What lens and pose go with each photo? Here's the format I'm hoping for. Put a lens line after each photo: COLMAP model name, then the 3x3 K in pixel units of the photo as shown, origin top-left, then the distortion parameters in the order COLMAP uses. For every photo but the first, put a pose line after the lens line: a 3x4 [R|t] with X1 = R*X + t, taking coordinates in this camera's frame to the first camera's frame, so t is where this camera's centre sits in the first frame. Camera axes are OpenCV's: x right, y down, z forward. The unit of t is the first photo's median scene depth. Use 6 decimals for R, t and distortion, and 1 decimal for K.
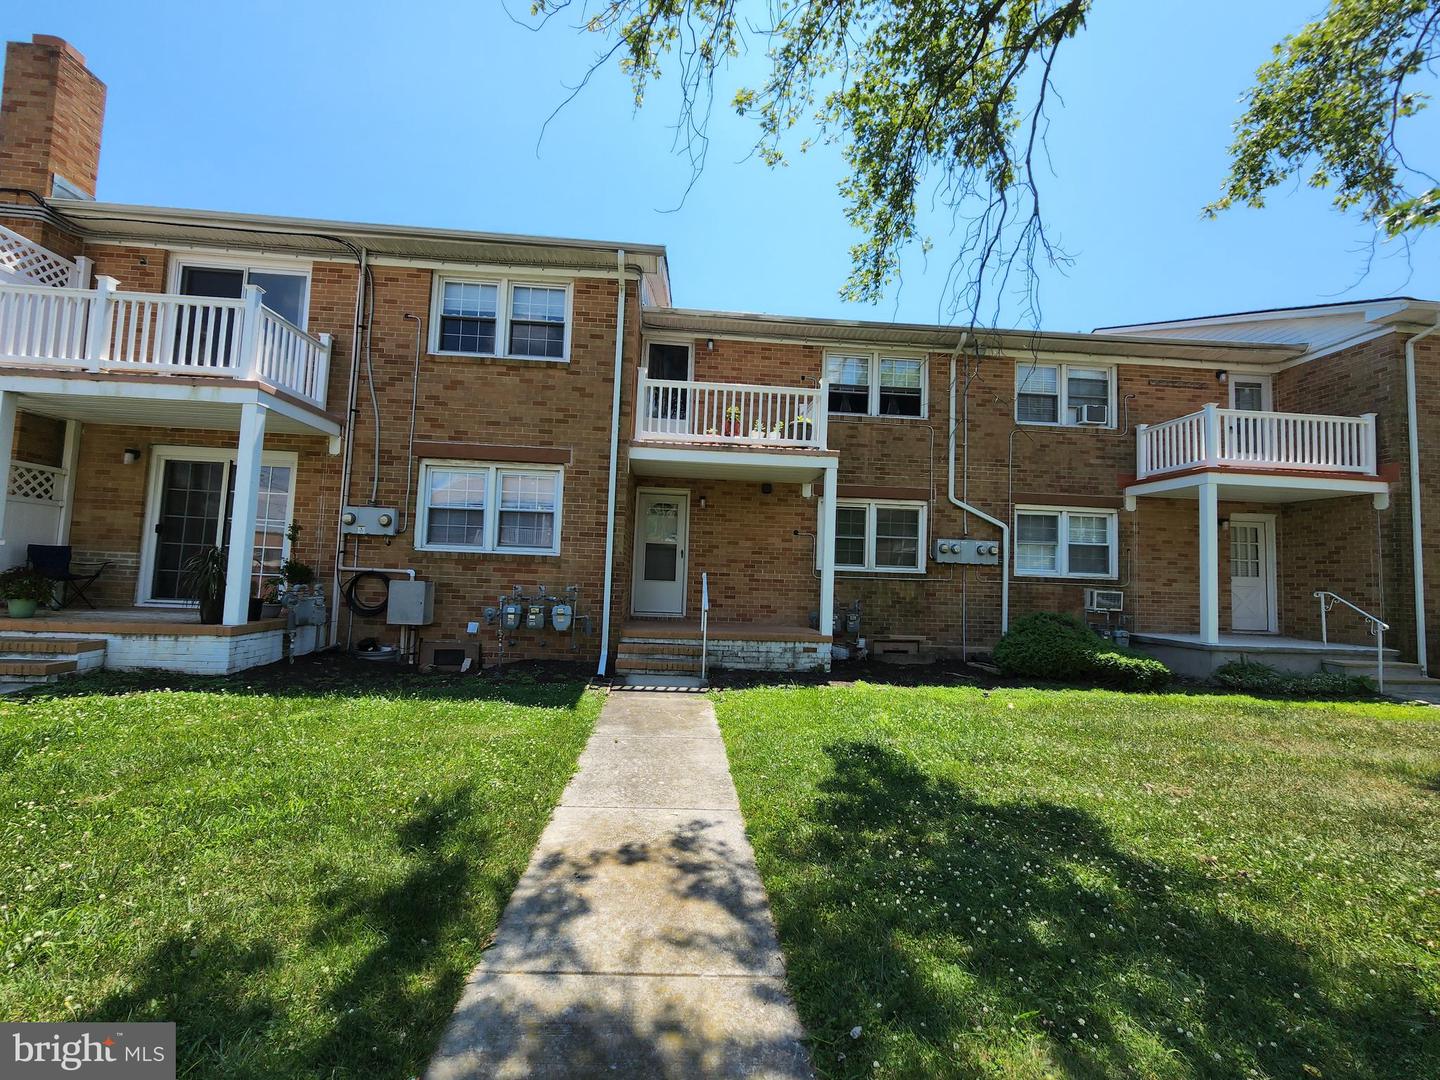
lens RADIAL K [[584.6, 0, 723.5], [0, 584.6, 542.9], [0, 0, 1]] dist [-0.003047, -0.000080]
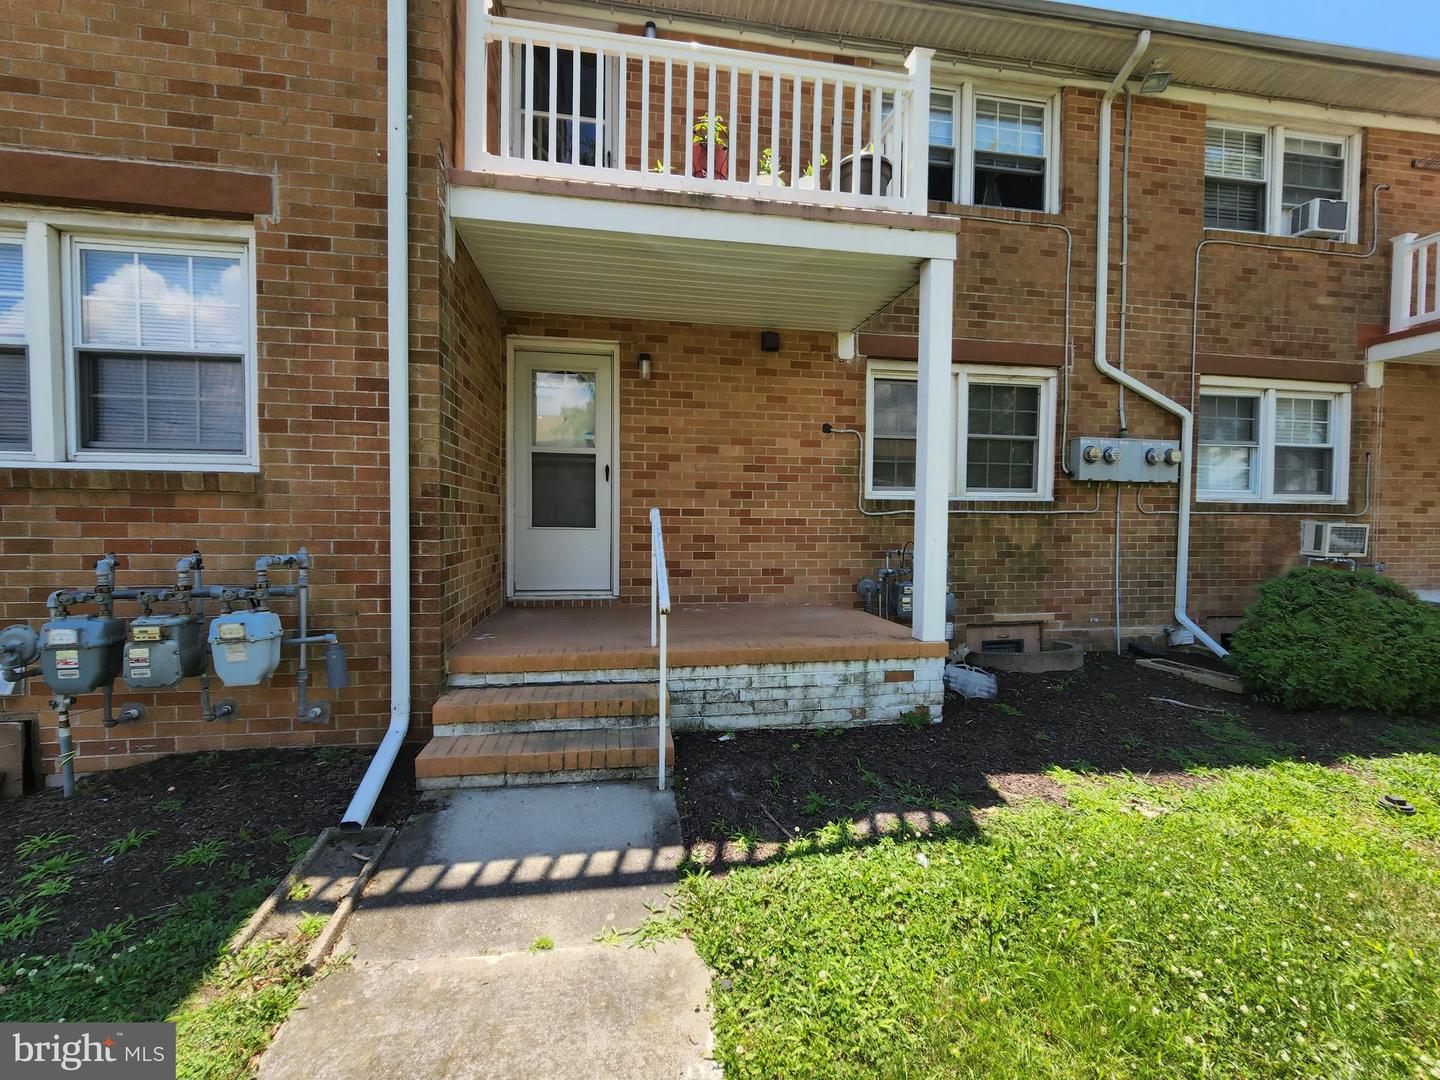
lens RADIAL K [[584.6, 0, 725.7], [0, 584.6, 542.1], [0, 0, 1]] dist [-0.003047, -0.000080]
pose [[0.995016, -0.030284, 0.095003, -0.018998], [0.020141, 0.994165, 0.105969, 0.026561], [-0.097657, -0.103527, 0.989821, 0.486035]]
